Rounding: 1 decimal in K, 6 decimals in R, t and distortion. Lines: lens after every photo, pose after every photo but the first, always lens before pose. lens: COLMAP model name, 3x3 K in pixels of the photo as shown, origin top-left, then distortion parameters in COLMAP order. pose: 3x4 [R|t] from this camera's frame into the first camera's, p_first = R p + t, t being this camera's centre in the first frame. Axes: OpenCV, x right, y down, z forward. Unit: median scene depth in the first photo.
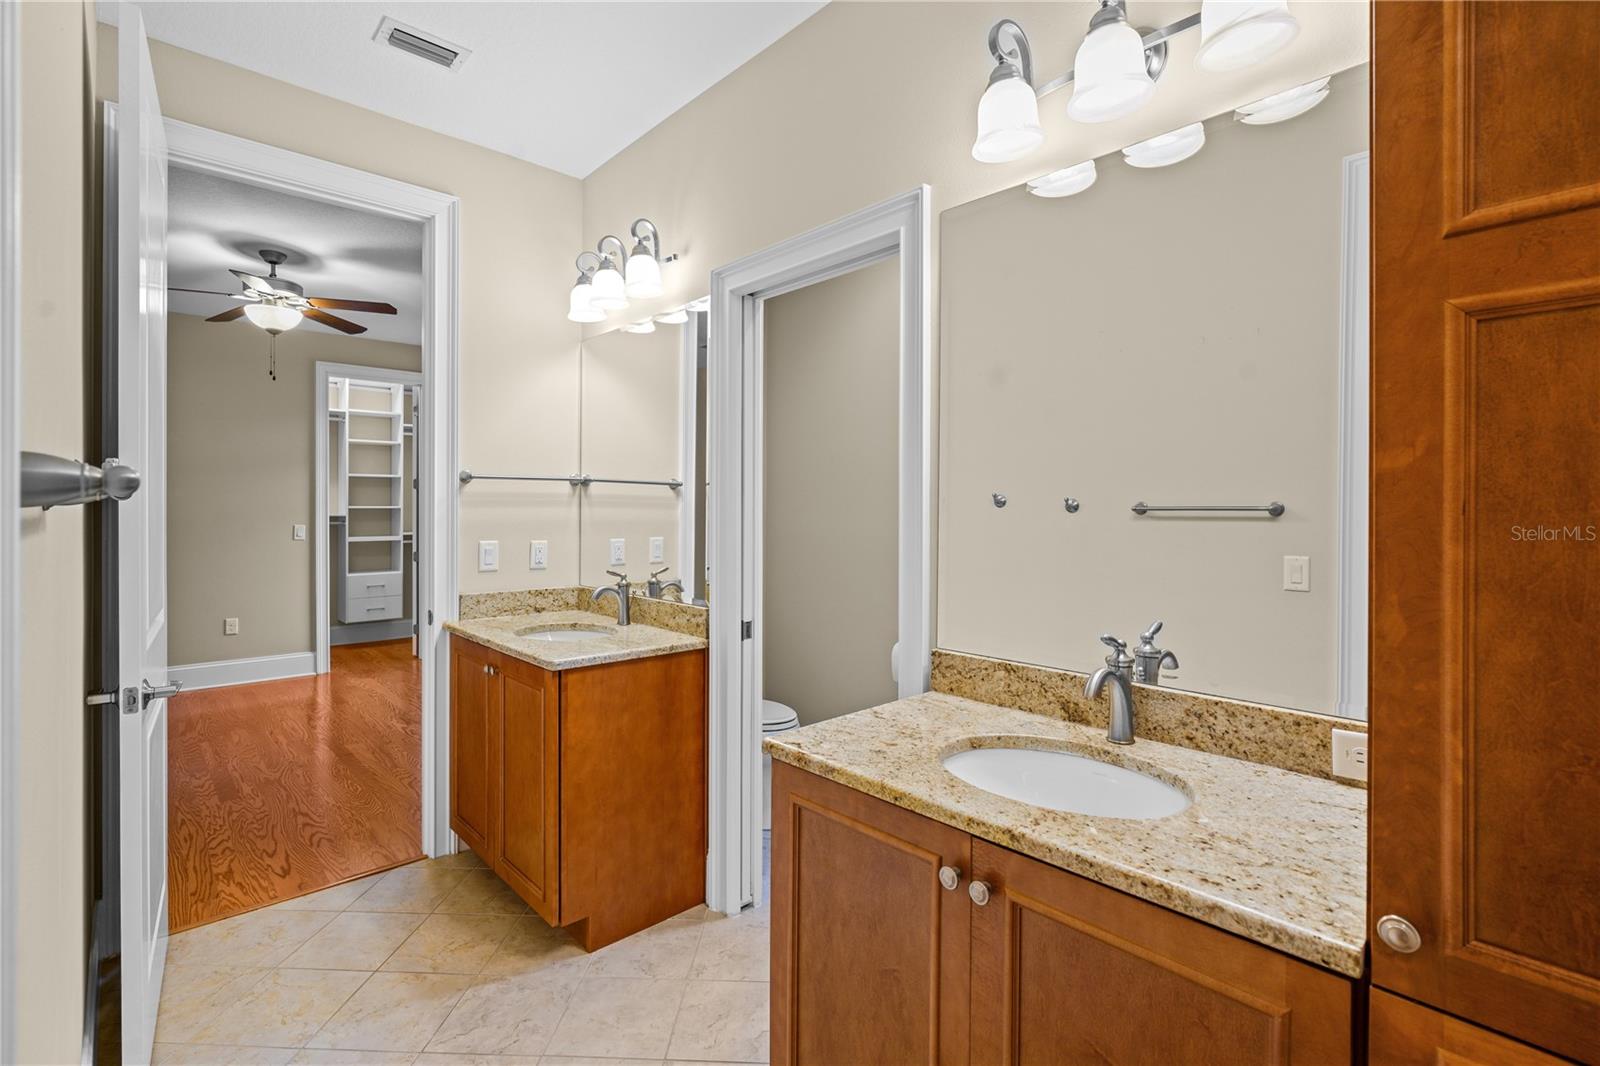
lens RADIAL K [[736.3, 0, 798.3], [0, 736.3, 511.9], [0, 0, 1]] dist [-0.001970, -0.000110]
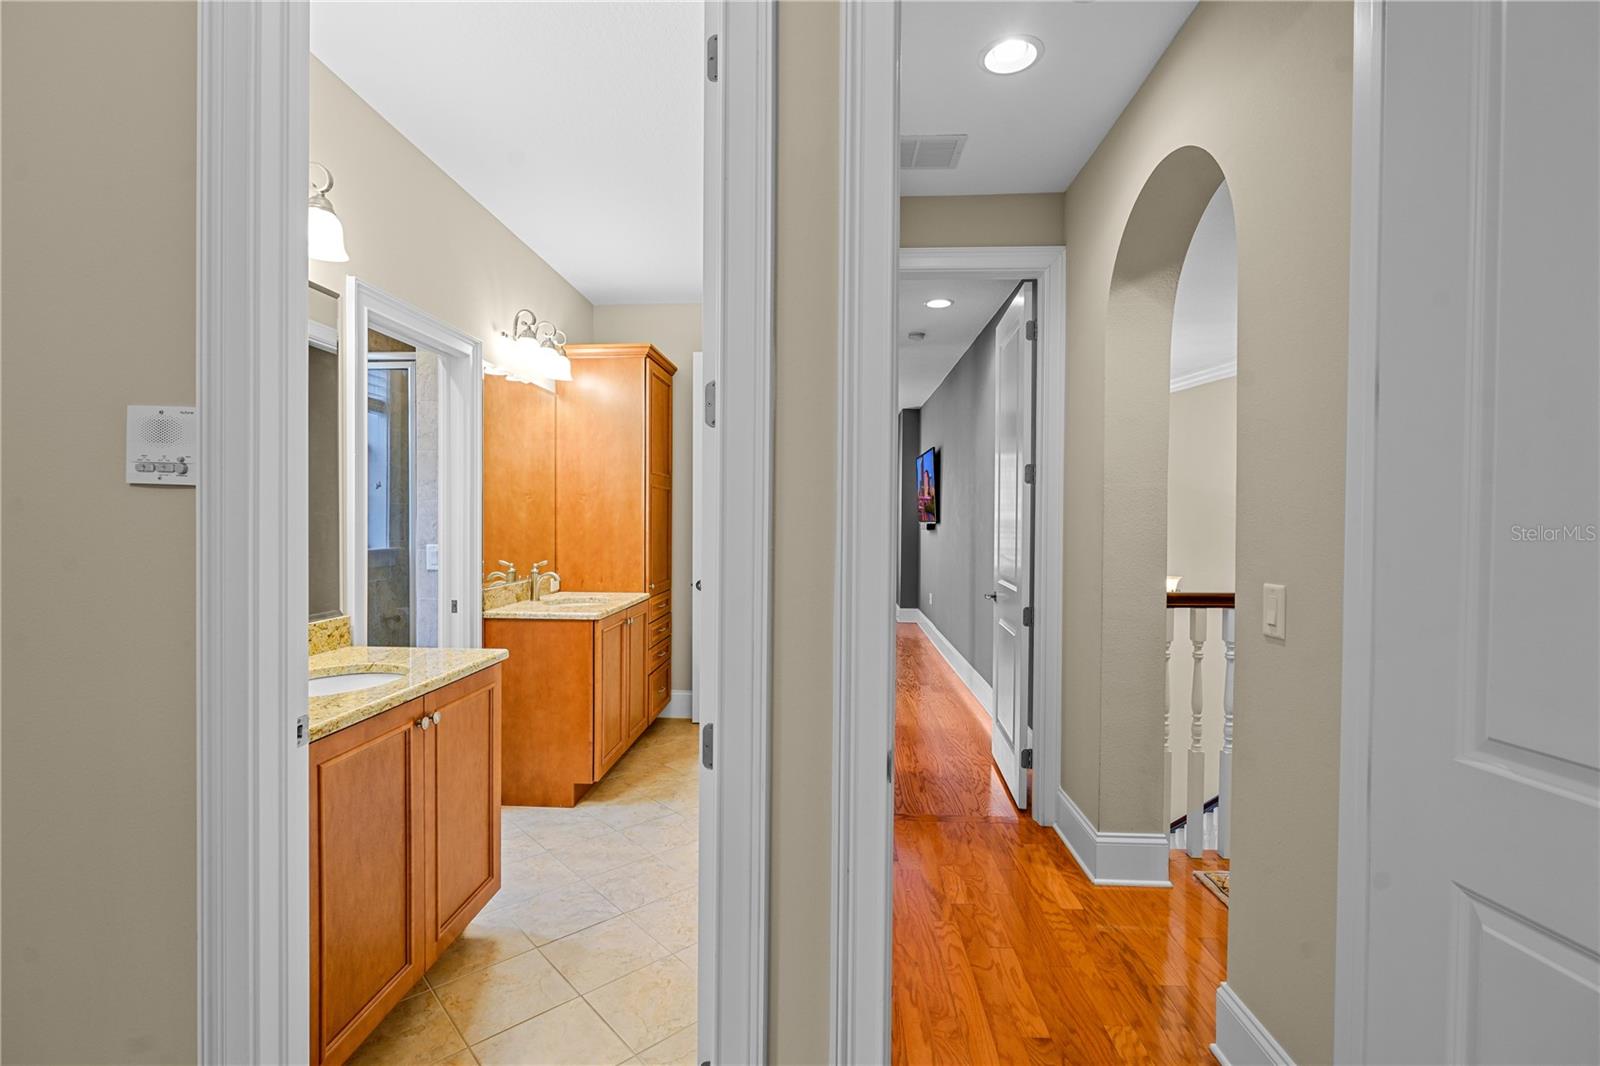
lens RADIAL K [[724.8, 0, 793.5], [0, 724.8, 531.5], [0, 0, 1]] dist [-0.004912, 0.000223]
pose [[-0.696427, -0.023184, 0.717253, -1.969159], [-0.009668, 0.999690, 0.022926, -0.014536], [-0.717563, 0.009032, -0.696435, 1.993807]]
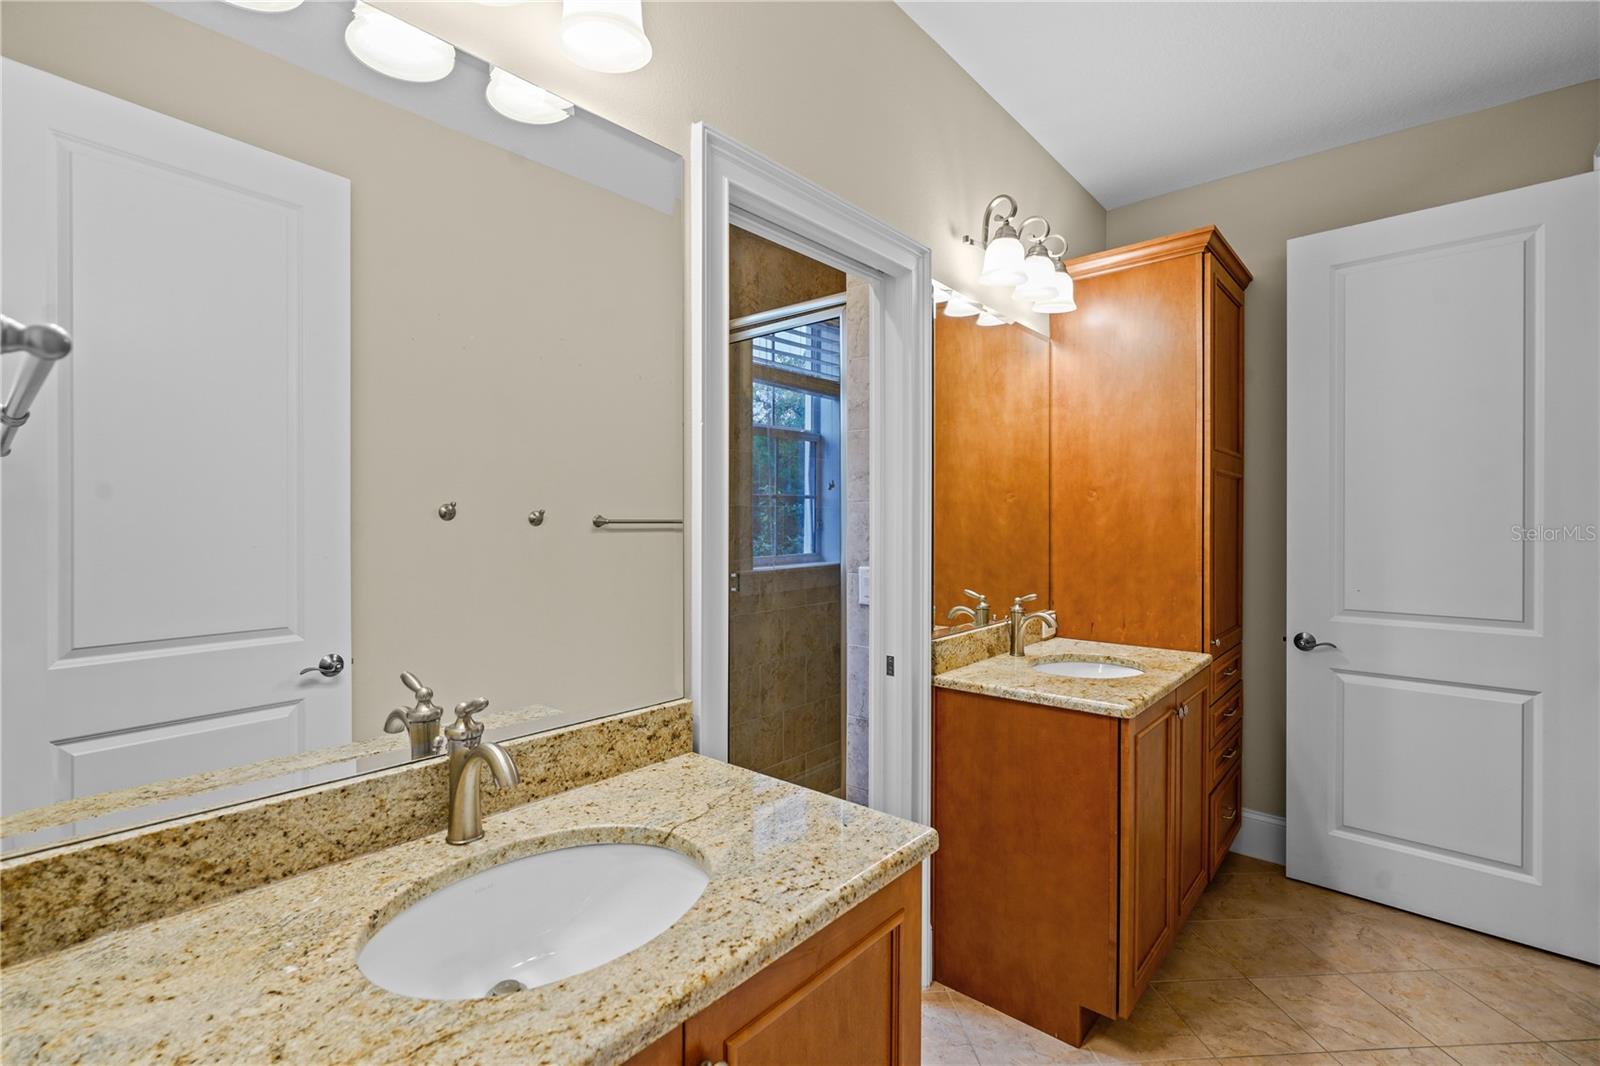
lens RADIAL K [[724.8, 0, 793.5], [0, 724.8, 531.5], [0, 0, 1]] dist [-0.004912, 0.000223]
pose [[-0.109453, -0.019781, 0.993795, -1.113154], [0.003615, 0.999787, 0.020298, -0.018708], [-0.993985, 0.005814, -0.109358, 1.569872]]
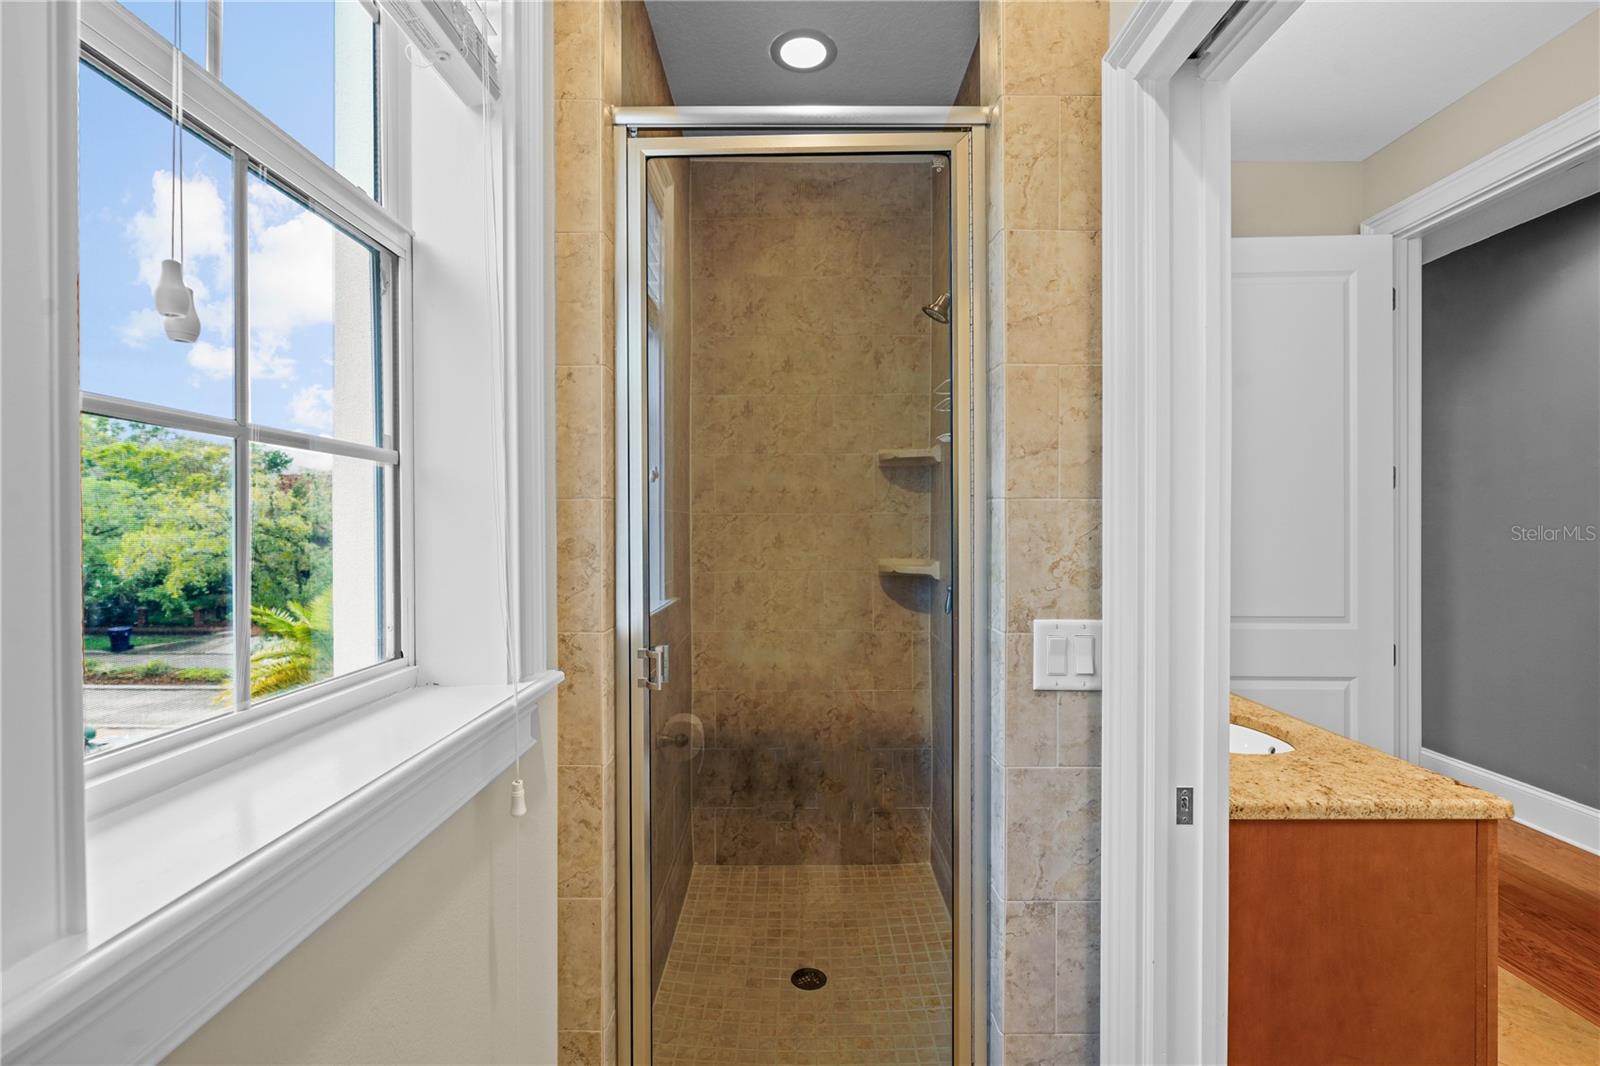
lens RADIAL K [[724.8, 0, 793.5], [0, 724.8, 531.5], [0, 0, 1]] dist [-0.004912, 0.000223]
pose [[-0.730592, -0.006709, 0.682781, -0.006108], [0.002924, 0.999912, 0.012954, -0.023962], [-0.682808, 0.011461, -0.730508, 2.030812]]
